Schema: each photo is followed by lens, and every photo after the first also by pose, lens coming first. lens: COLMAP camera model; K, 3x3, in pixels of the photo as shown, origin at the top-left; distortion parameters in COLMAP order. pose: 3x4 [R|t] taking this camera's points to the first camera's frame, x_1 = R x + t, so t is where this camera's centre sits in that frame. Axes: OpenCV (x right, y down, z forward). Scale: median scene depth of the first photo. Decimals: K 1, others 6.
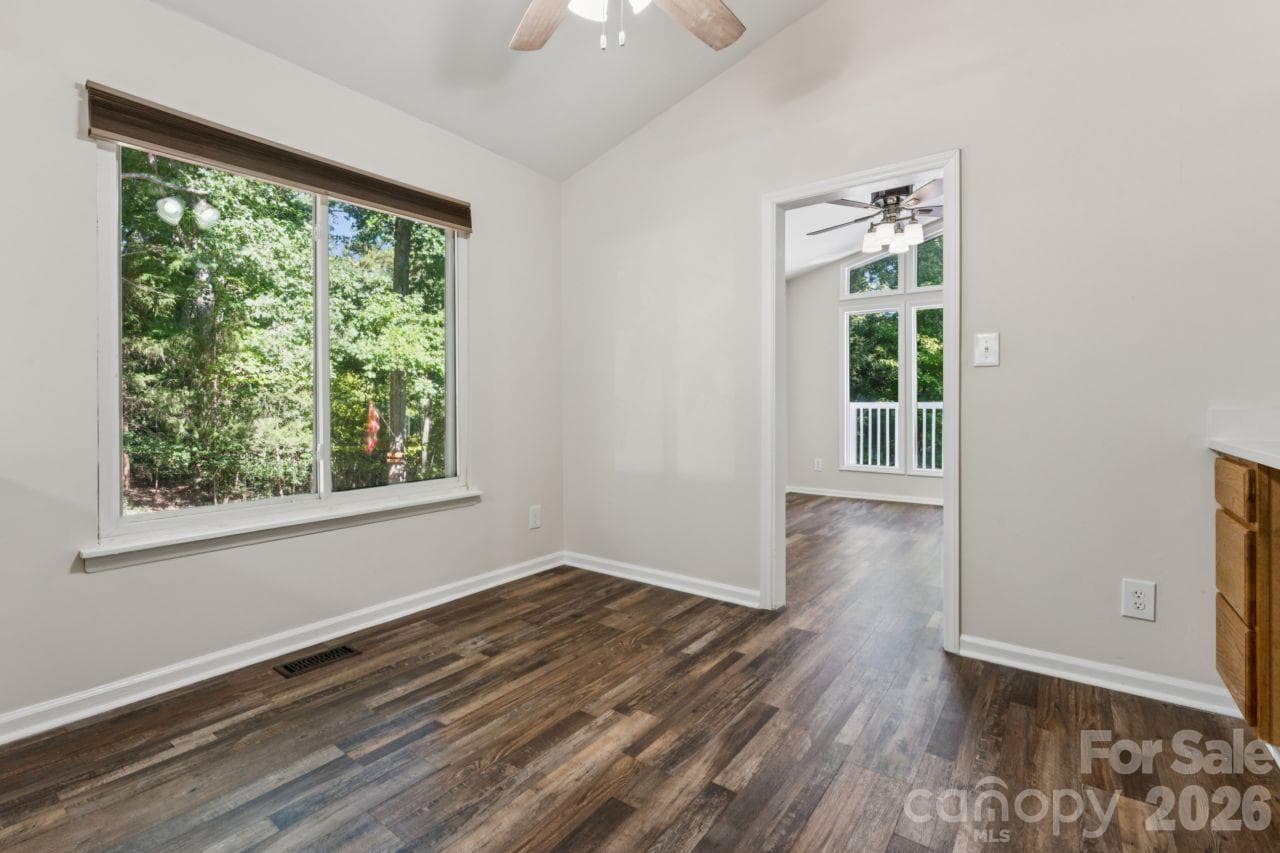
lens RADIAL K [[577.8, 0, 635.7], [0, 577.8, 407.5], [0, 0, 1]] dist [0.001493, -0.001135]
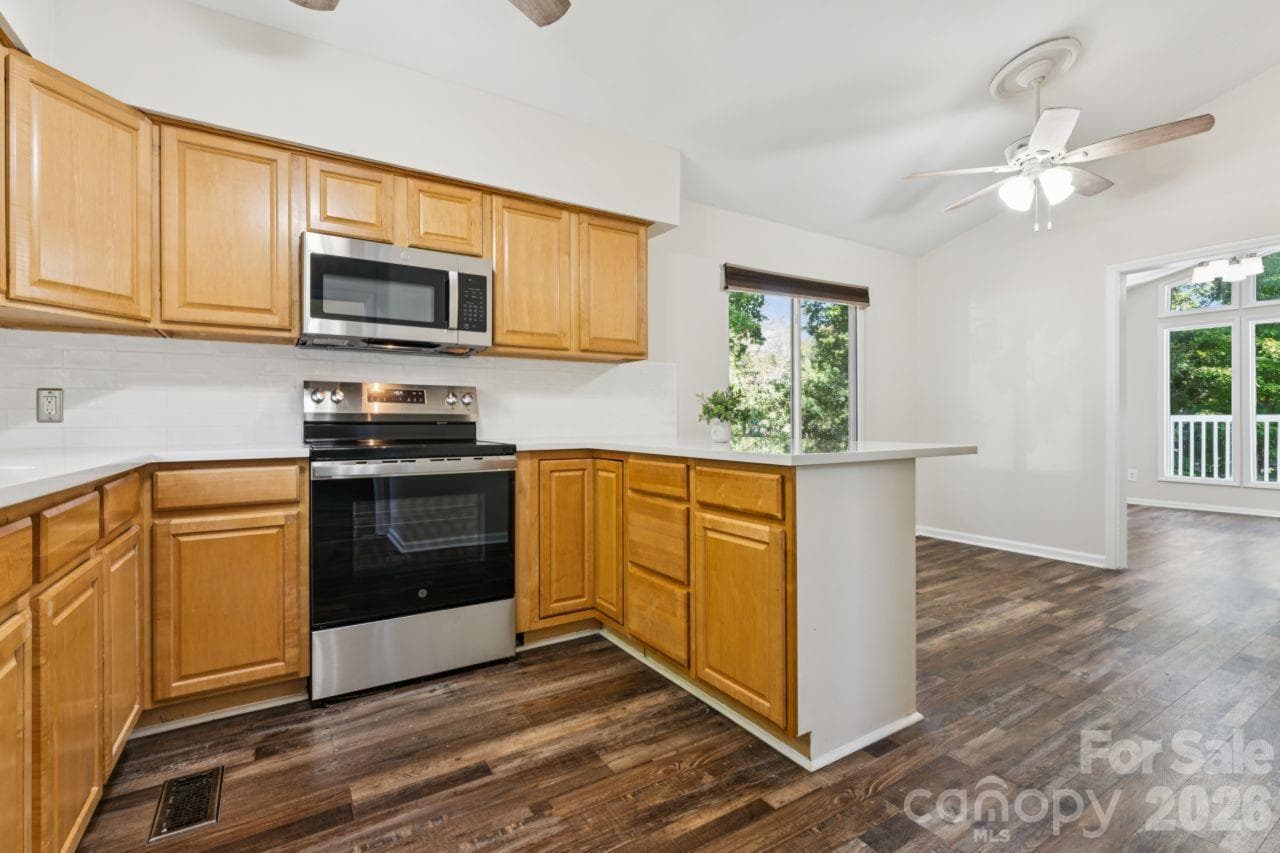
lens RADIAL K [[577.8, 0, 639.3], [0, 577.8, 422.0], [0, 0, 1]] dist [0.001493, -0.001135]
pose [[0.934048, -0.000849, -0.357148, -0.473456], [0.001709, 0.999996, 0.002091, -0.004746], [0.357145, -0.002564, 0.934046, -0.976830]]
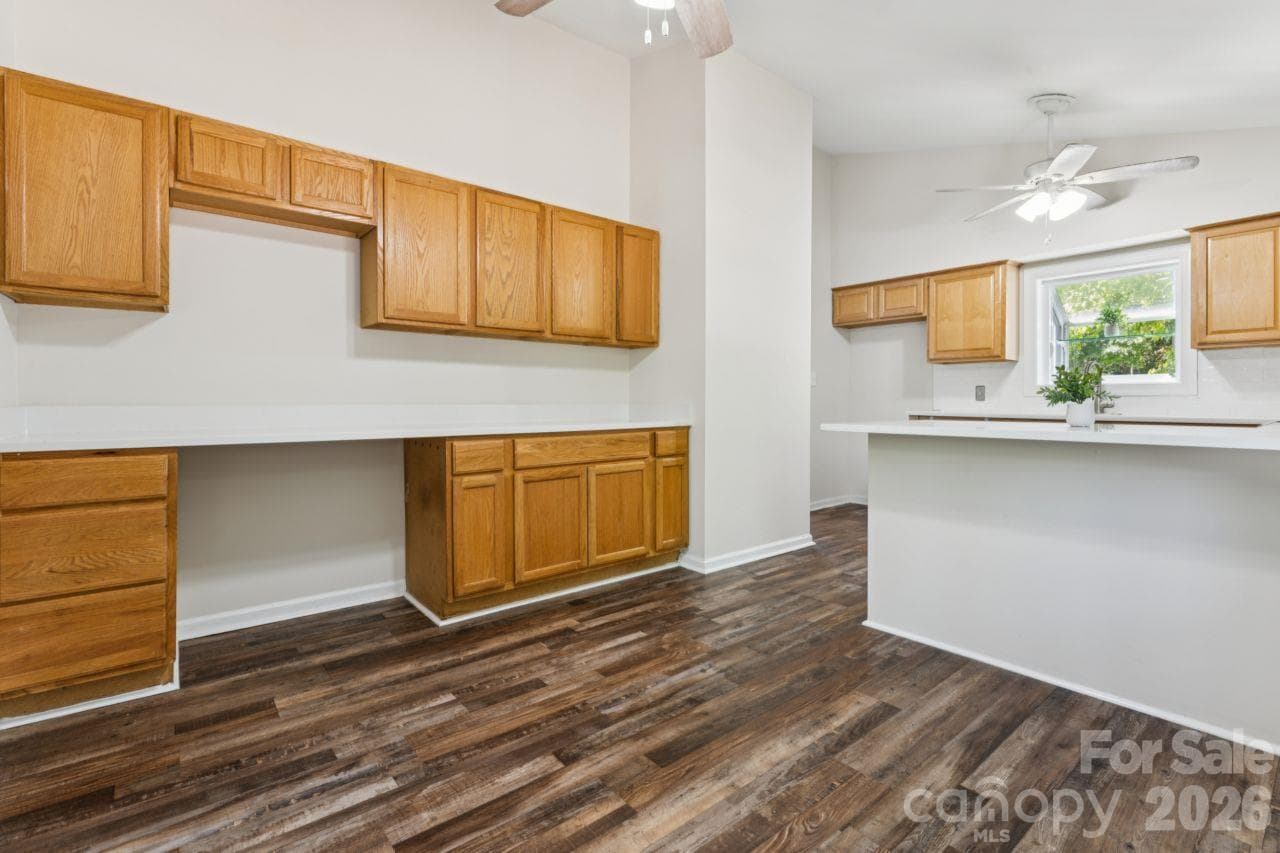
lens RADIAL K [[577.8, 0, 637.8], [0, 577.8, 406.1], [0, 0, 1]] dist [0.001493, -0.001135]
pose [[-0.968363, -0.001048, 0.249543, -0.201314], [0.001410, 0.999952, 0.009670, -0.009036], [-0.249541, 0.009716, -0.968315, 1.555189]]
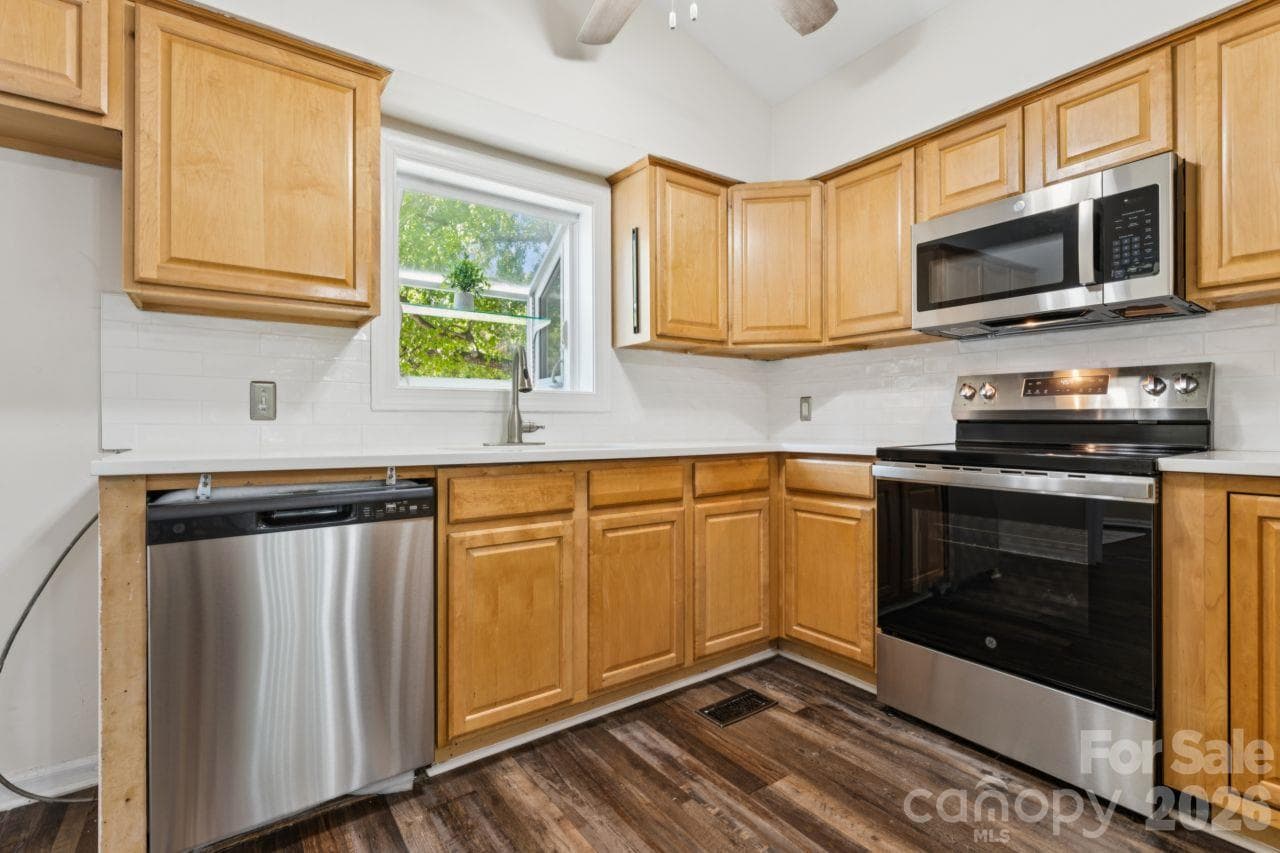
lens RADIAL K [[577.8, 0, 641.1], [0, 577.8, 423.0], [0, 0, 1]] dist [0.001493, -0.001135]
pose [[-0.297058, 0.002796, -0.954855, -0.284955], [0.001659, 0.999996, 0.002412, -0.002476], [0.954858, -0.000868, -0.297062, -0.321325]]
